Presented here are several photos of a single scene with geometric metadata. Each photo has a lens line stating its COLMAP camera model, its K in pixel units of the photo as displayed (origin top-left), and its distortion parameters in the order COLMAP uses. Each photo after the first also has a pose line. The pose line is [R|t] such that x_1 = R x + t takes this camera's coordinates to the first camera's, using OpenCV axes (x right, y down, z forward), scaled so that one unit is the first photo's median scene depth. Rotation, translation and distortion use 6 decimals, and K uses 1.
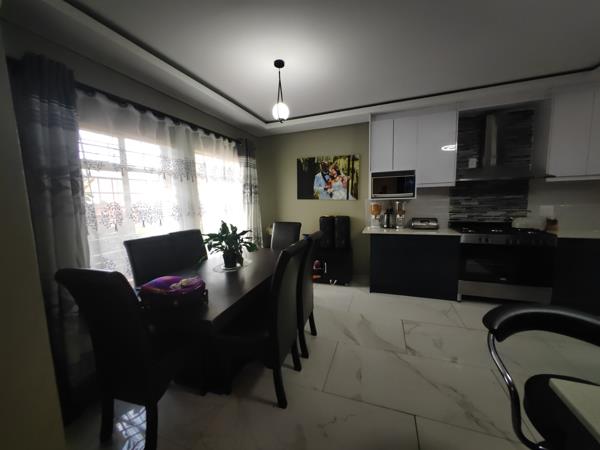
lens RADIAL K [[231.1, 0, 300.2], [0, 231.1, 223.6], [0, 0, 1]] dist [-0.002489, 0.000757]
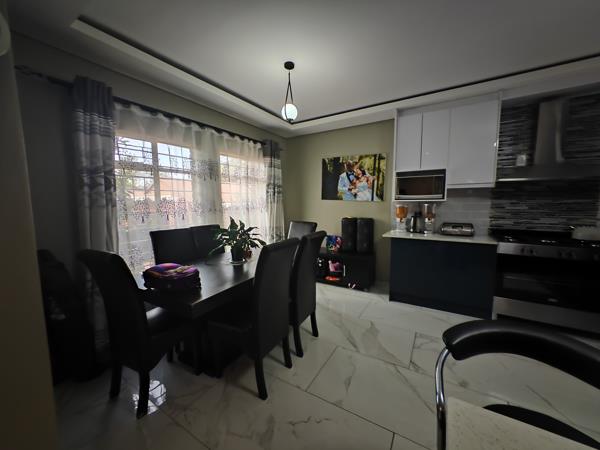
lens RADIAL K [[231.1, 0, 301.0], [0, 231.1, 224.7], [0, 0, 1]] dist [-0.002489, 0.000757]
pose [[0.979232, 0.040282, -0.198699, 0.140842], [-0.040862, 0.999164, 0.001185, 0.006445], [0.198581, 0.006959, 0.980060, 0.010711]]
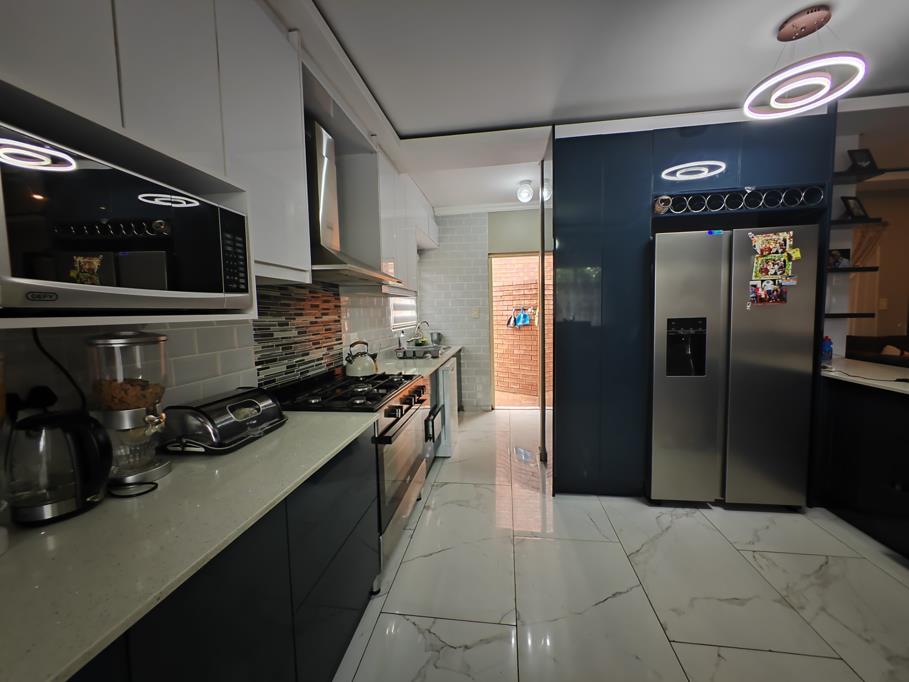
lens RADIAL K [[350.1, 0, 456.9], [0, 350.1, 338.1], [0, 0, 1]] dist [-0.002489, 0.000757]
pose [[-0.204770, -0.040314, 0.977980, 0.122932], [0.134598, 0.988500, 0.068930, -0.091269], [-0.969511, 0.145749, -0.196989, 0.926361]]
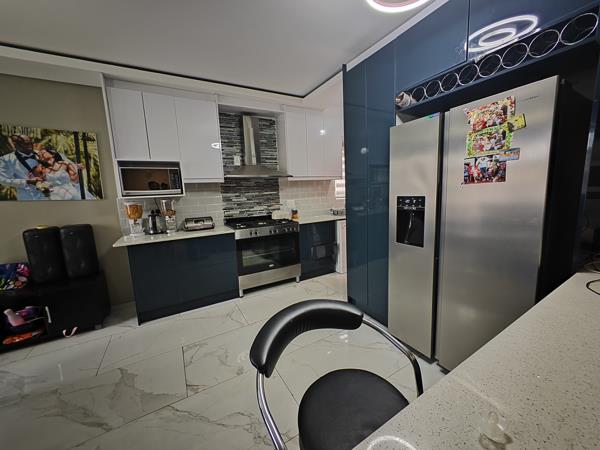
lens RADIAL K [[231.1, 0, 301.0], [0, 231.1, 224.0], [0, 0, 1]] dist [-0.002489, 0.000757]
pose [[0.648178, -0.107338, 0.753886, 0.132115], [0.103338, 0.993256, 0.052571, -0.006007], [-0.754444, 0.043830, 0.654899, 0.129850]]
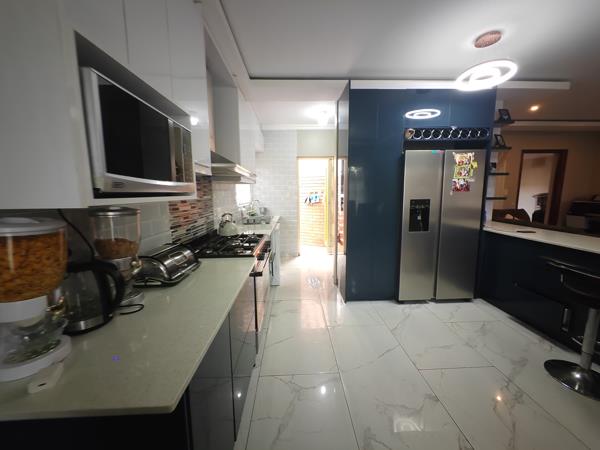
lens RADIAL K [[231.1, 0, 300.2], [0, 231.1, 223.5], [0, 0, 1]] dist [-0.002489, 0.000757]
pose [[-0.373885, -0.090618, 0.923038, 0.107166], [0.122765, 0.981623, 0.146097, -0.109701], [-0.919314, 0.167941, -0.355889, 1.043762]]
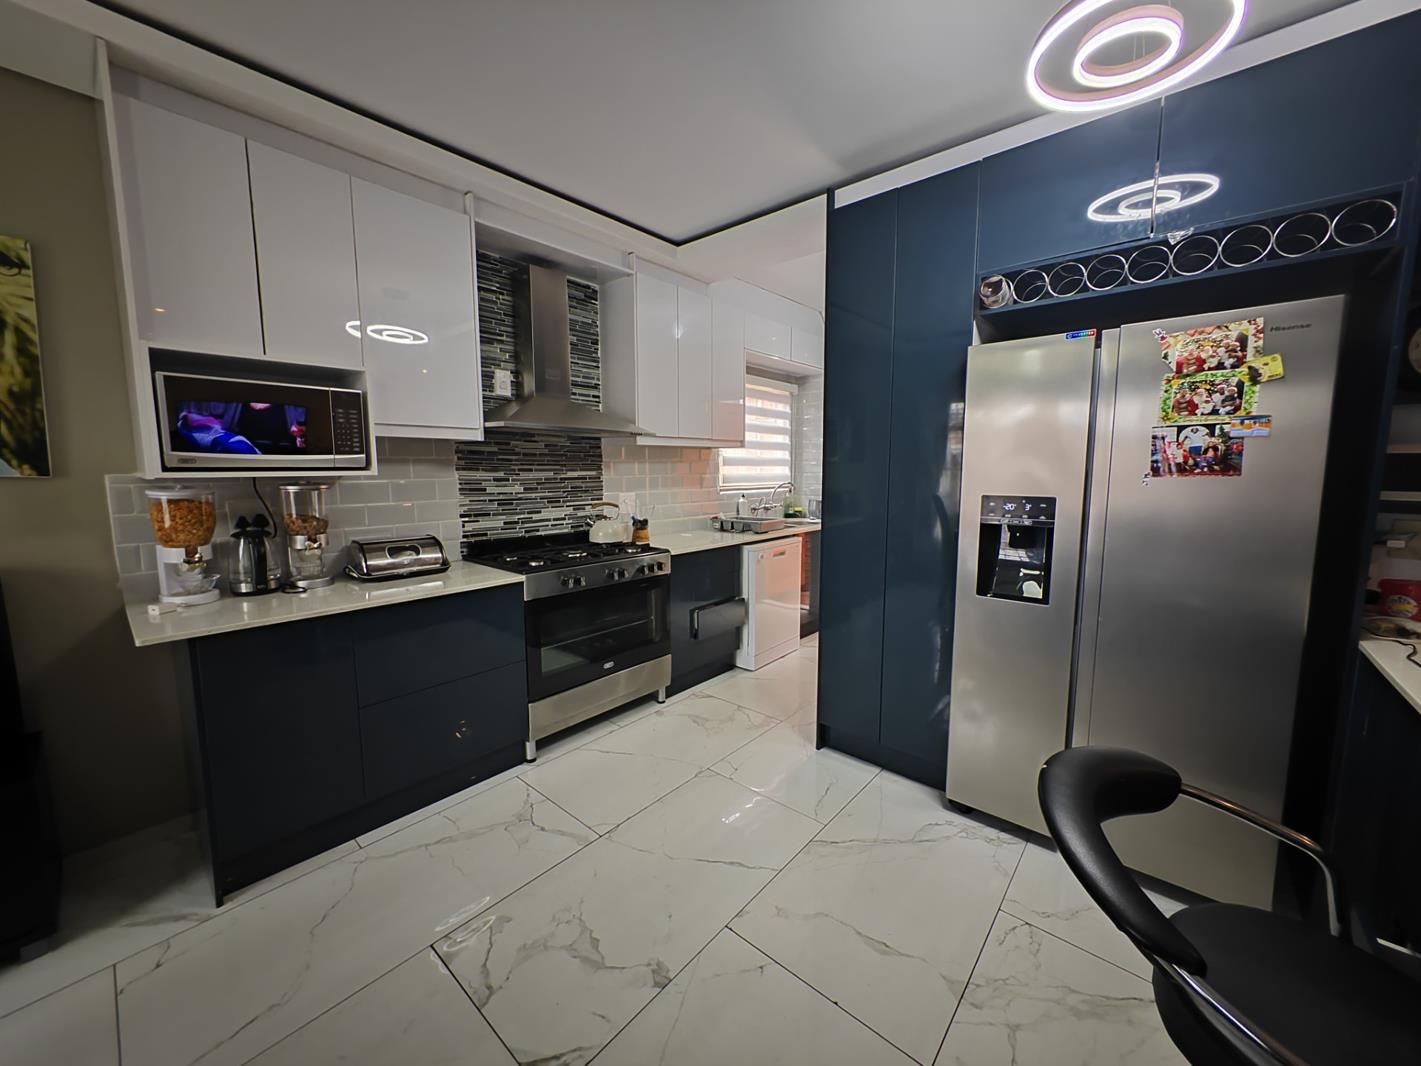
lens RADIAL K [[547.4, 0, 713.4], [0, 547.4, 529.8], [0, 0, 1]] dist [-0.002489, 0.000757]
pose [[0.361339, -0.080071, 0.928990, 0.023922], [0.088652, 0.994743, 0.051256, -0.041761], [-0.928211, 0.063836, 0.366538, 0.397589]]
